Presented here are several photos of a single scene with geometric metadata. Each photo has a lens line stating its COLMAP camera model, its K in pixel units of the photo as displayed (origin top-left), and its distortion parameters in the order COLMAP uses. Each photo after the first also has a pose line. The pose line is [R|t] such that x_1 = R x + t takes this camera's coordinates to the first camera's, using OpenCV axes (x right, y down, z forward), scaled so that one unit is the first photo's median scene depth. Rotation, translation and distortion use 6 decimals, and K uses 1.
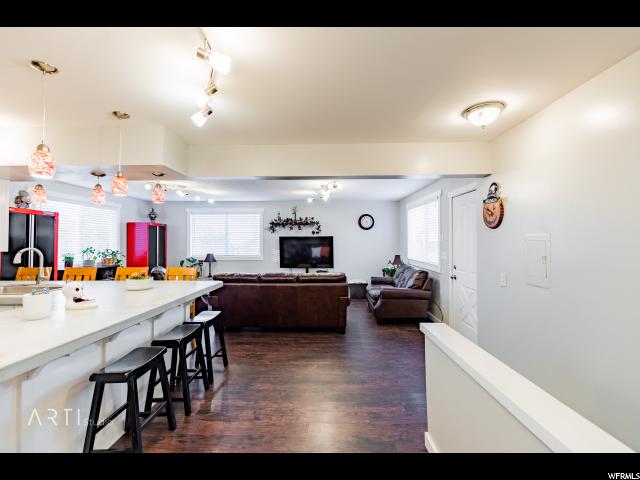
lens RADIAL K [[291.5, 0, 325.9], [0, 291.5, 241.5], [0, 0, 1]] dist [0.004612, 0.001009]
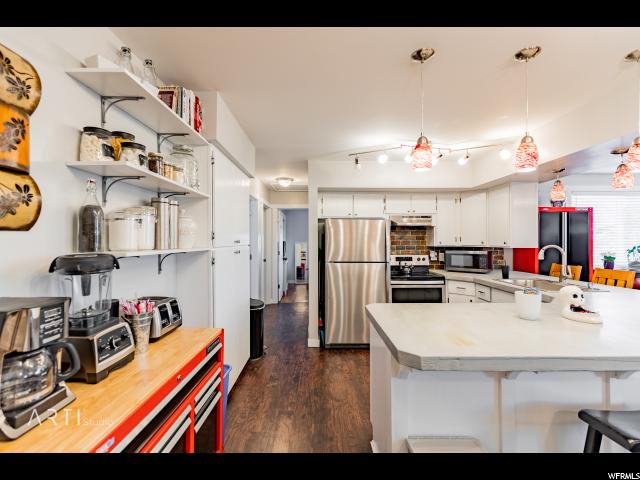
lens RADIAL K [[291.5, 0, 319.5], [0, 291.5, 237.1], [0, 0, 1]] dist [0.004612, 0.001009]
pose [[0.016861, -0.009866, -0.999809, -0.013359], [0.002229, 0.999949, -0.009830, 0.001318], [0.999855, -0.002063, 0.016882, 0.119142]]
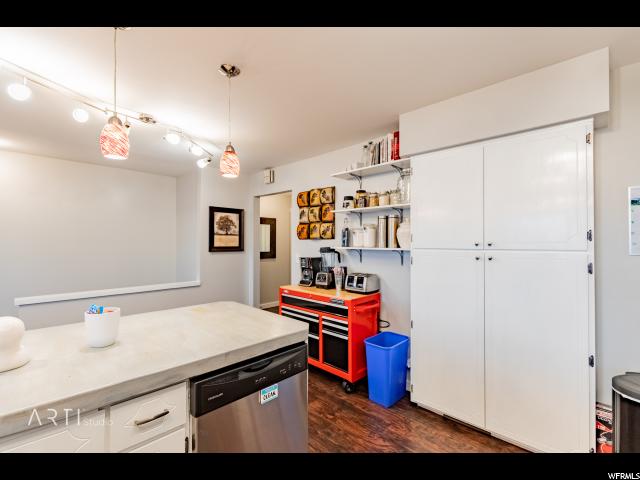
lens RADIAL K [[291.5, 0, 319.2], [0, 291.5, 240.9], [0, 0, 1]] dist [0.004612, 0.001009]
pose [[-0.728771, 0.005767, 0.684733, -0.668187], [-0.001499, 0.999949, -0.010017, 0.005349], [-0.684756, -0.008327, -0.728725, 0.426203]]
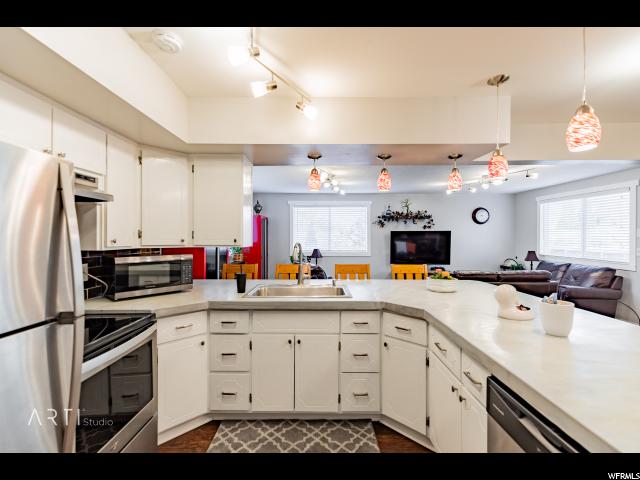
lens RADIAL K [[291.5, 0, 324.2], [0, 291.5, 236.2], [0, 0, 1]] dist [0.004612, 0.001009]
pose [[0.999841, 0.002524, 0.017643, -0.575136], [-0.002486, 0.999995, -0.002180, 0.003225], [-0.017648, 0.002136, 0.999842, 0.095567]]
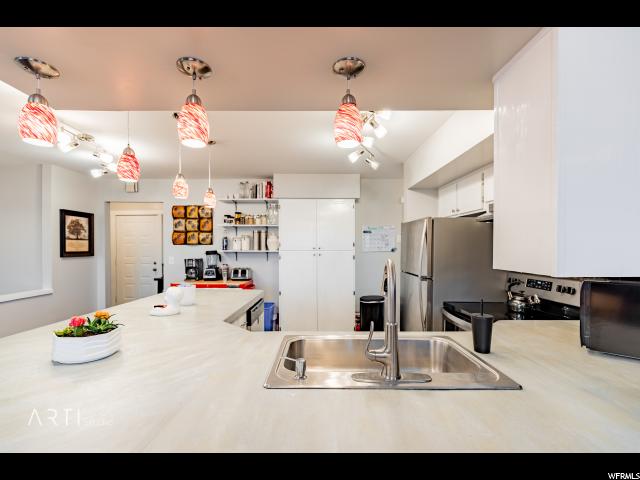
lens RADIAL K [[291.5, 0, 320.6], [0, 291.5, 248.4], [0, 0, 1]] dist [0.004612, 0.001009]
pose [[-0.999937, 0.002152, -0.010981, -0.557739], [0.002164, 0.999997, -0.001062, 0.007317], [0.010979, -0.001086, -0.999939, 0.829907]]
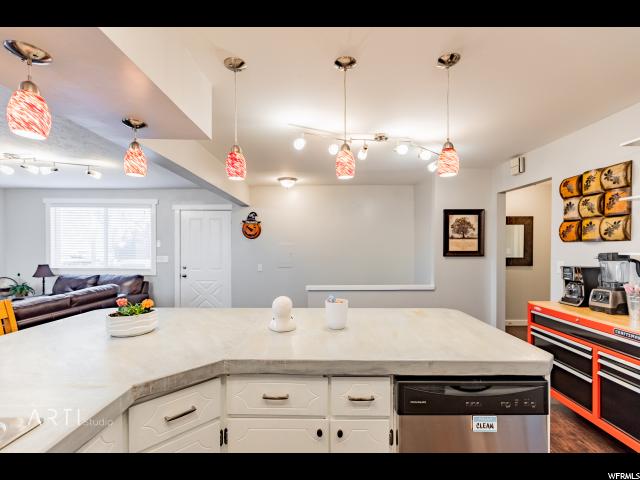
lens RADIAL K [[291.5, 0, 317.3], [0, 291.5, 251.2], [0, 0, 1]] dist [0.004612, 0.001009]
pose [[-0.007937, -0.010167, 0.999917, -0.676983], [0.000587, 0.999948, 0.010172, 0.005713], [-0.999968, 0.000668, -0.007931, 0.391790]]
